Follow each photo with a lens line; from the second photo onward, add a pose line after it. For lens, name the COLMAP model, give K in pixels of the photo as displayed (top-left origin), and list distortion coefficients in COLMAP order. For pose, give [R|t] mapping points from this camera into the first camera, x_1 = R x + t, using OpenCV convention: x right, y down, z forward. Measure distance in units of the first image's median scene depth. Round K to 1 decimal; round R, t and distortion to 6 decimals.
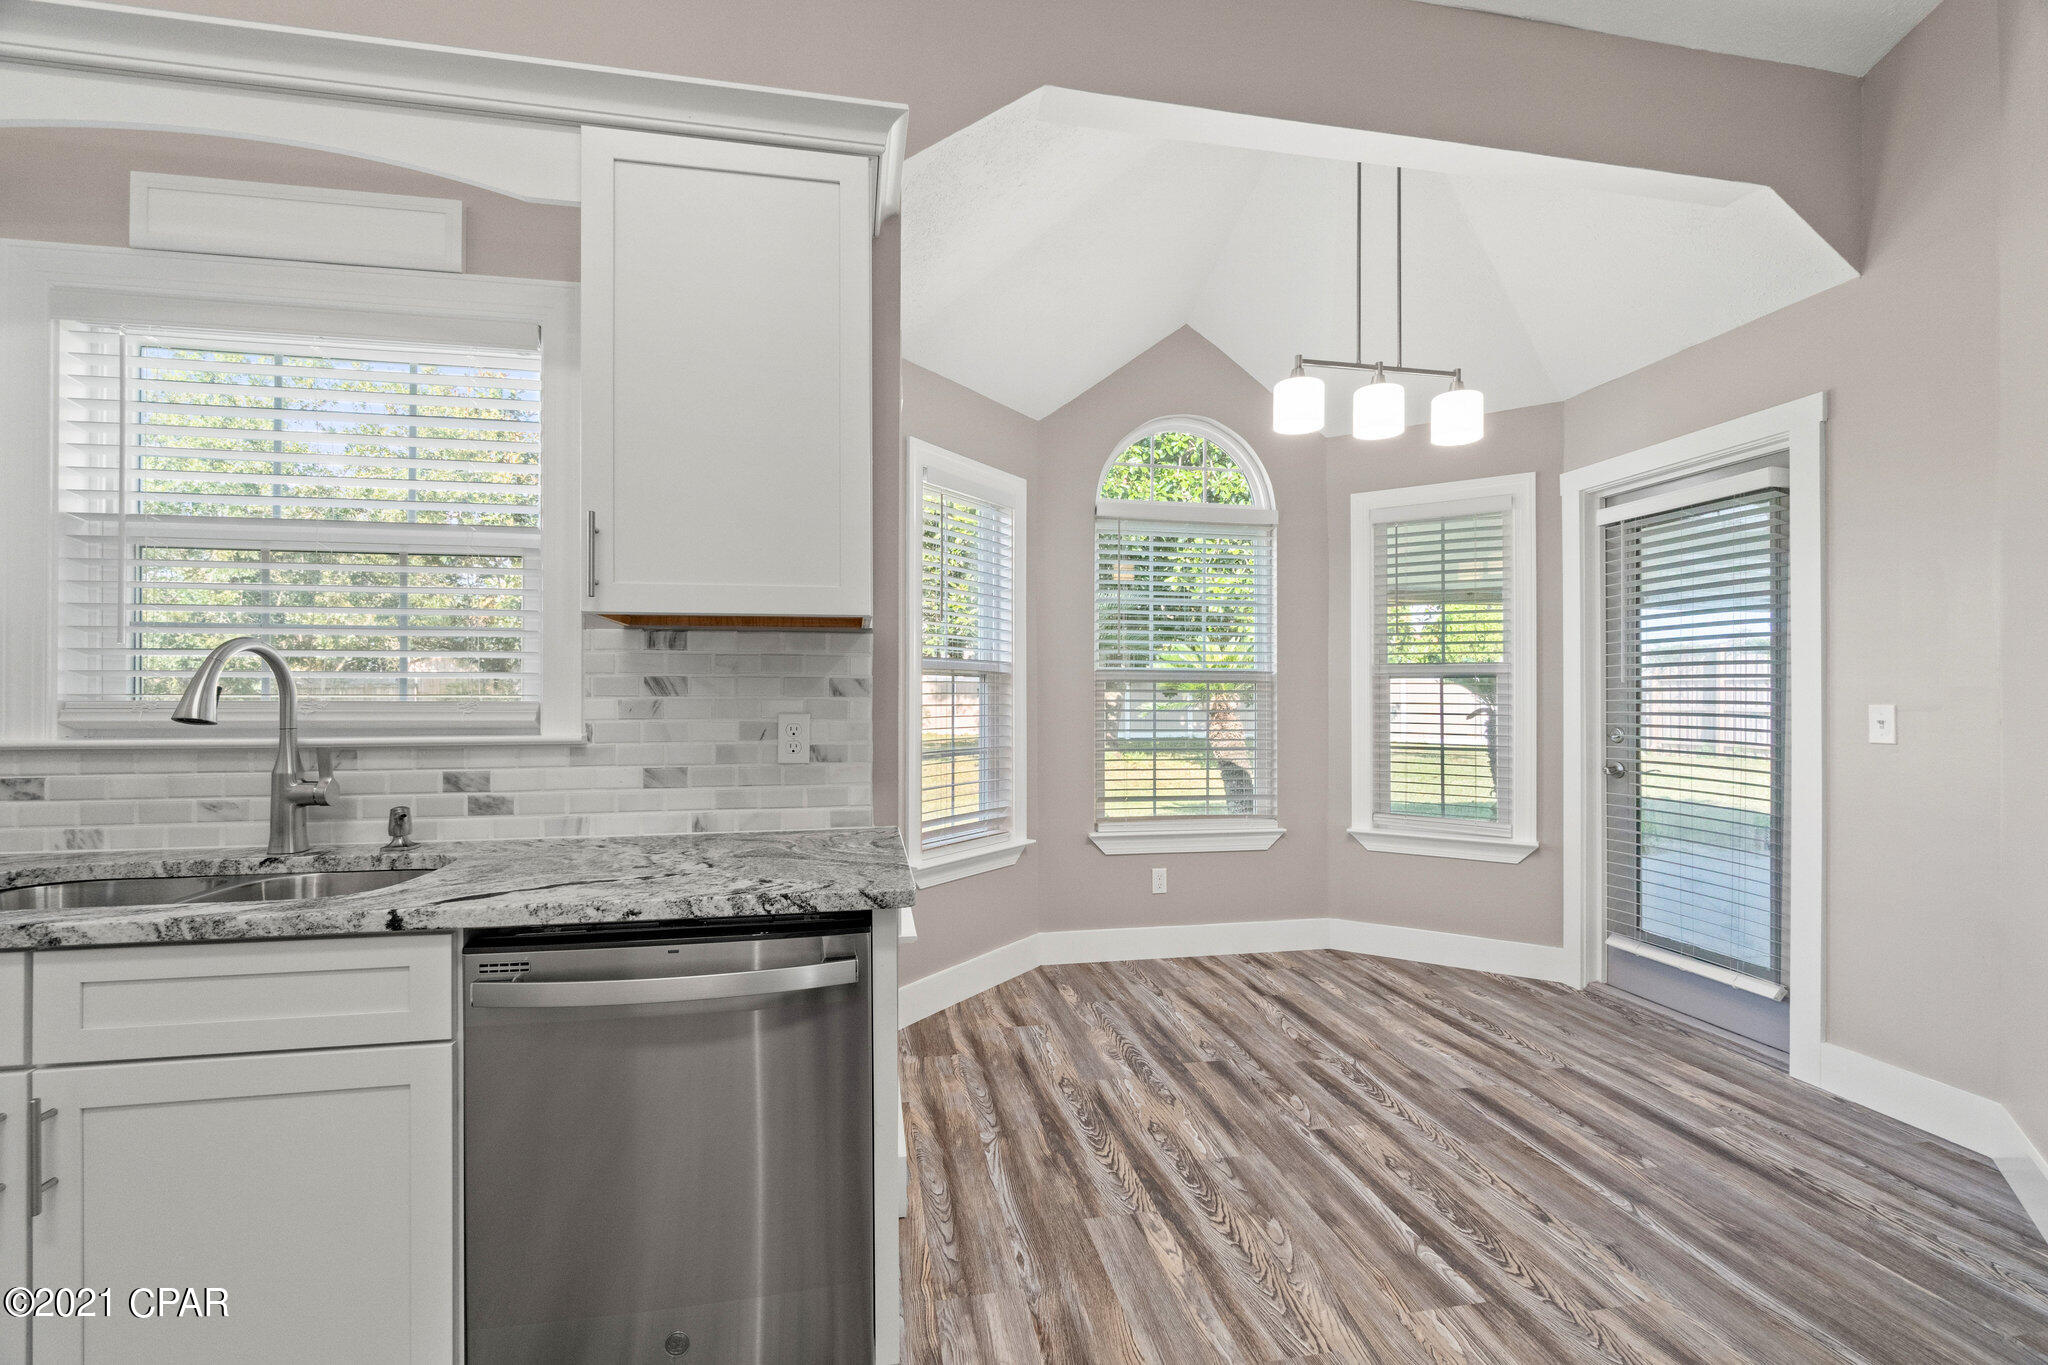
lens RADIAL K [[883.9, 0, 1033.7], [0, 883.9, 691.3], [0, 0, 1]] dist [-0.003883, -0.000294]
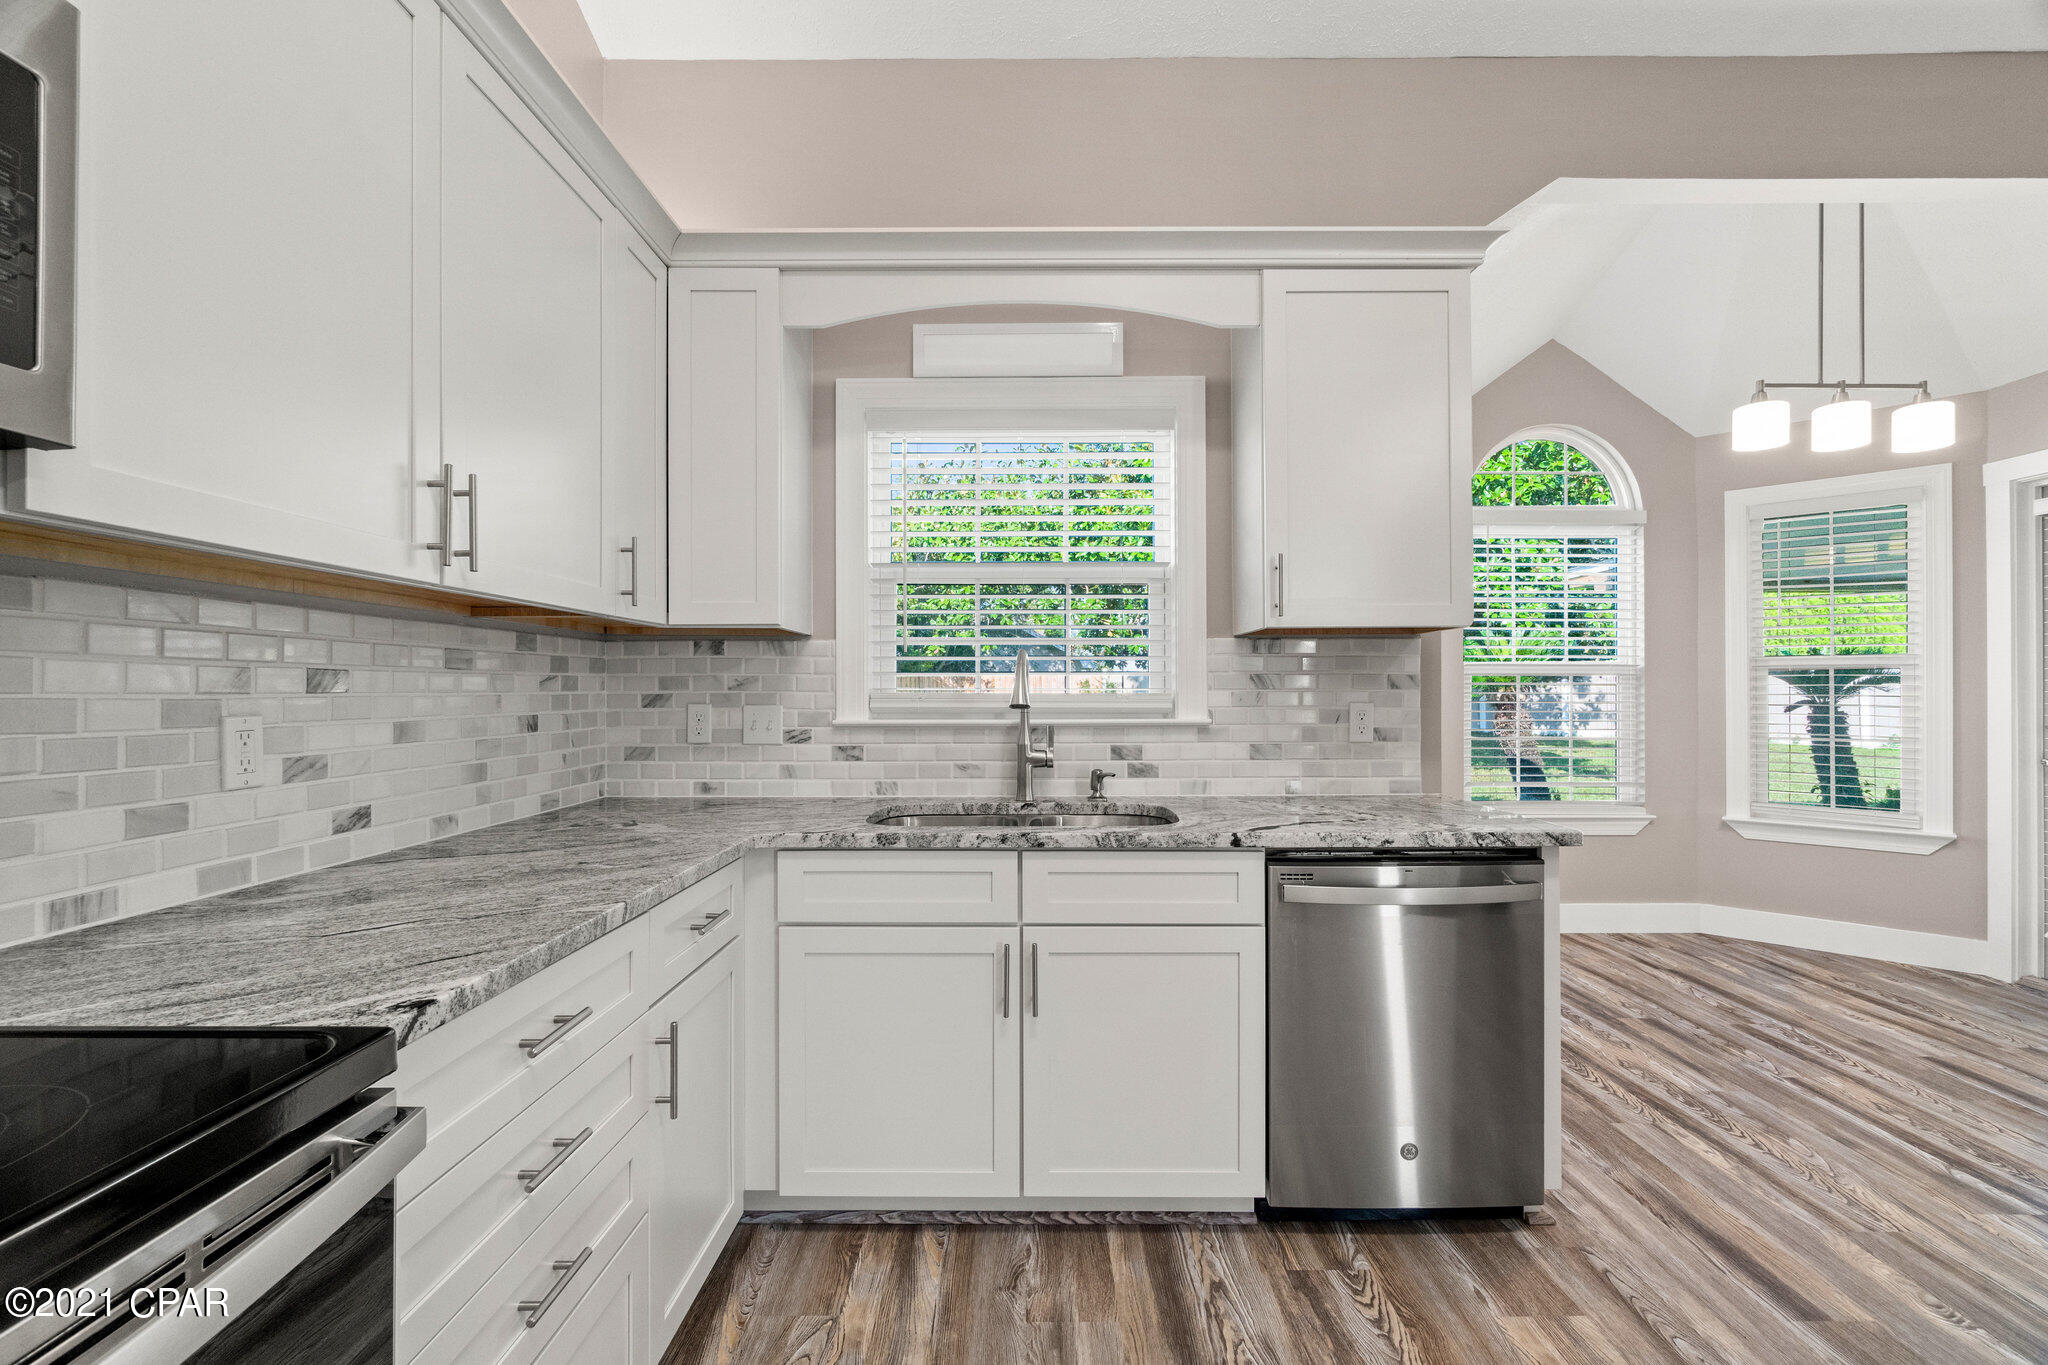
lens RADIAL K [[878.5, 0, 1030.0], [0, 878.5, 687.0], [0, 0, 1]] dist [-0.003092, 0.000643]
pose [[0.981011, -0.002061, -0.193939, -0.514928], [0.002711, 0.999992, 0.003088, -0.002584], [0.193931, -0.003555, 0.981009, -0.342938]]
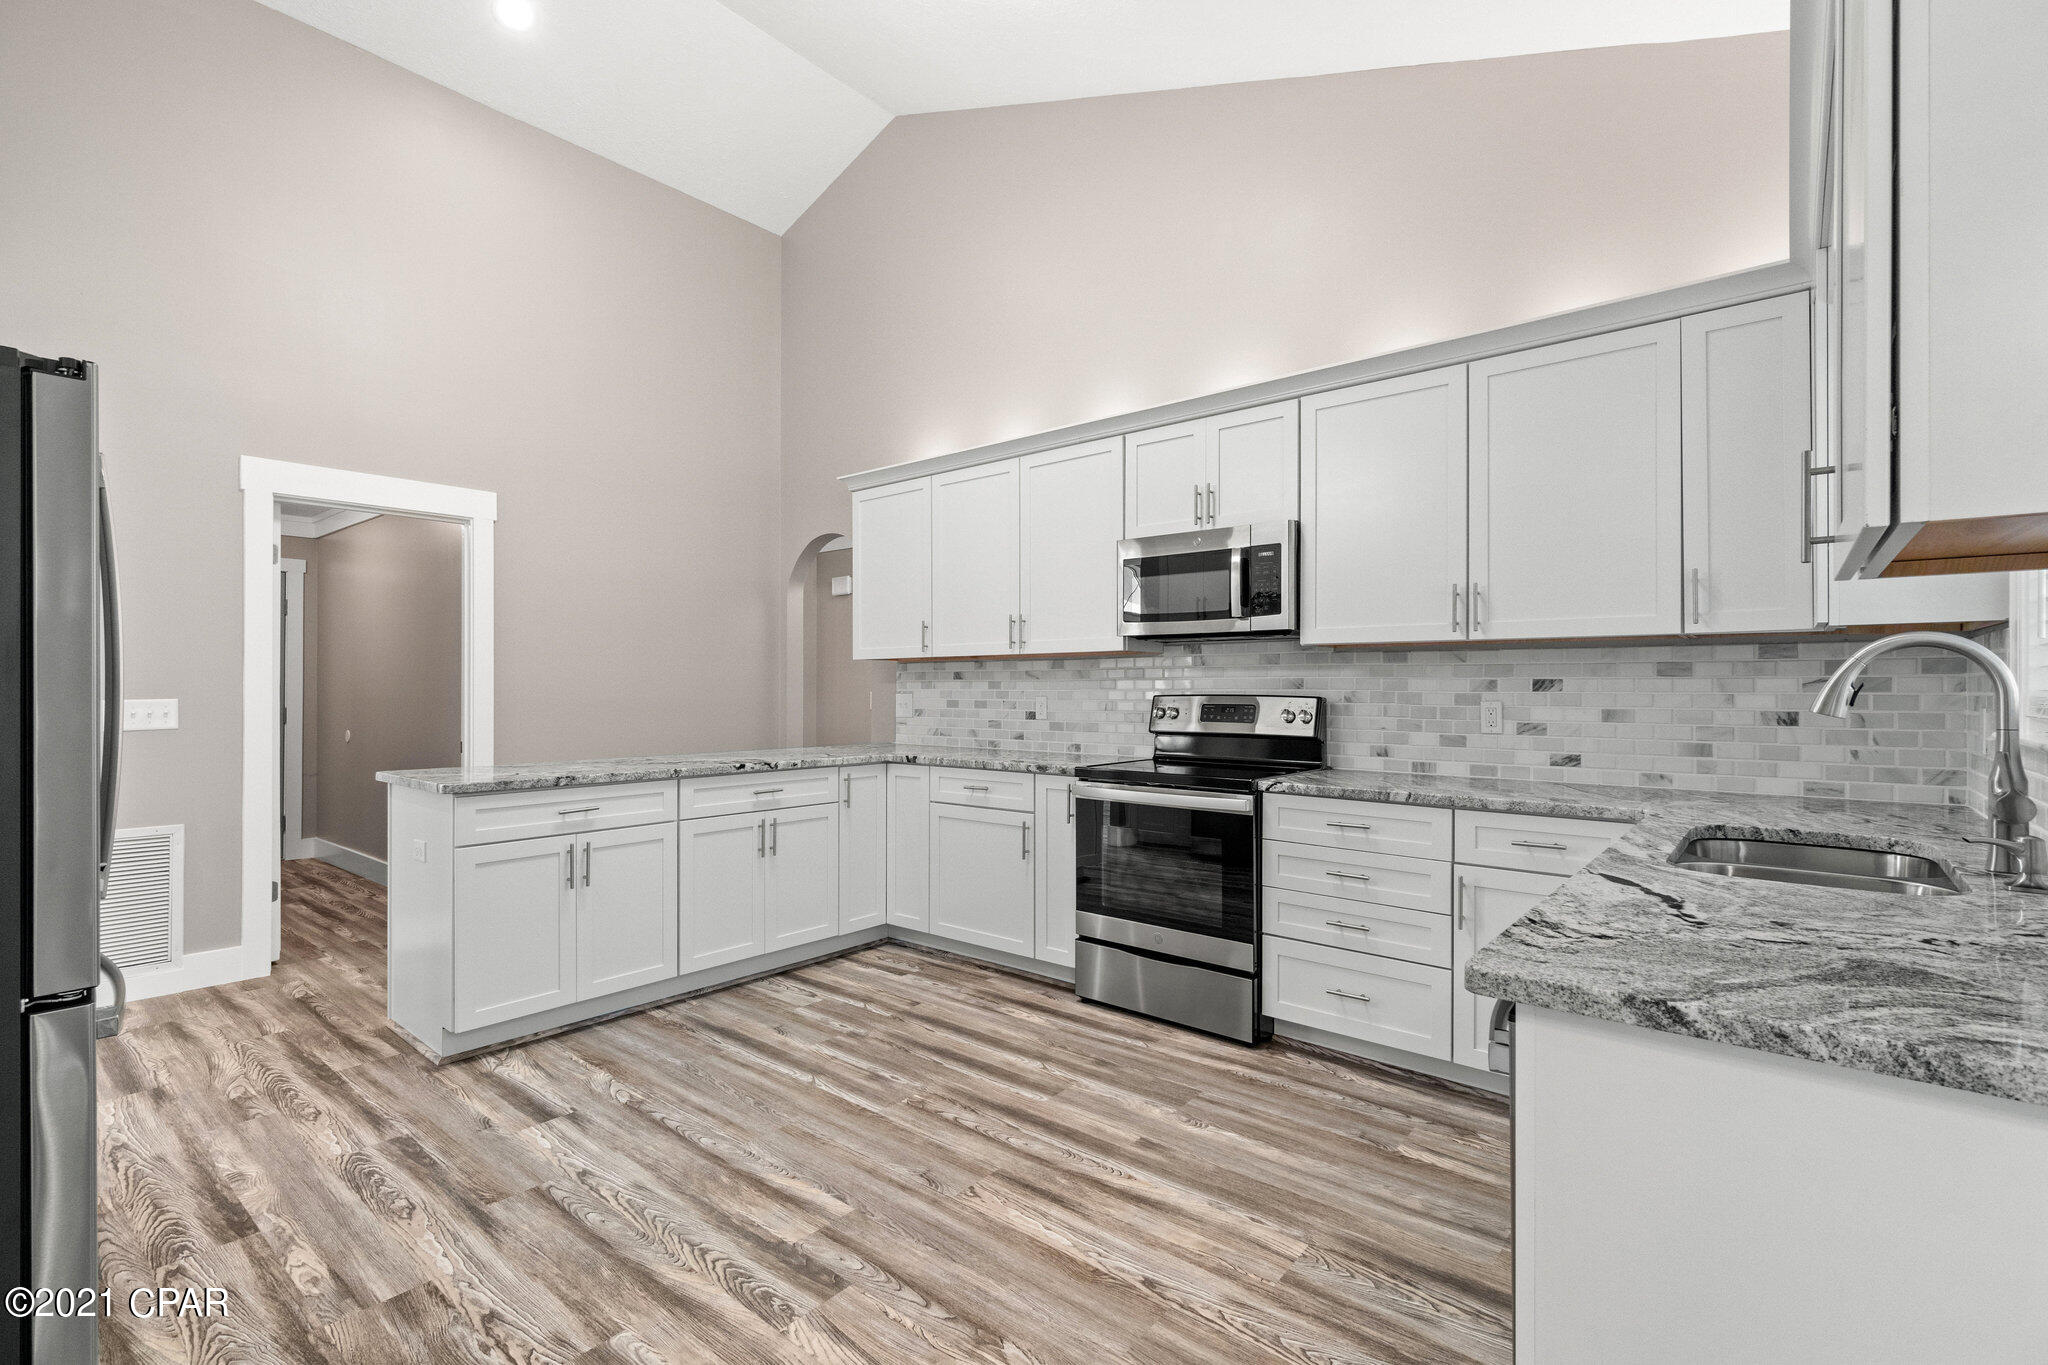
lens RADIAL K [[915.9, 0, 1029.2], [0, 915.9, 682.2], [0, 0, 1]] dist [0.002485, -0.000970]
pose [[-0.770644, -0.005125, -0.637245, 0.439012], [0.002010, 0.999943, -0.010472, 0.002089], [0.637262, -0.009351, -0.770590, 0.986761]]
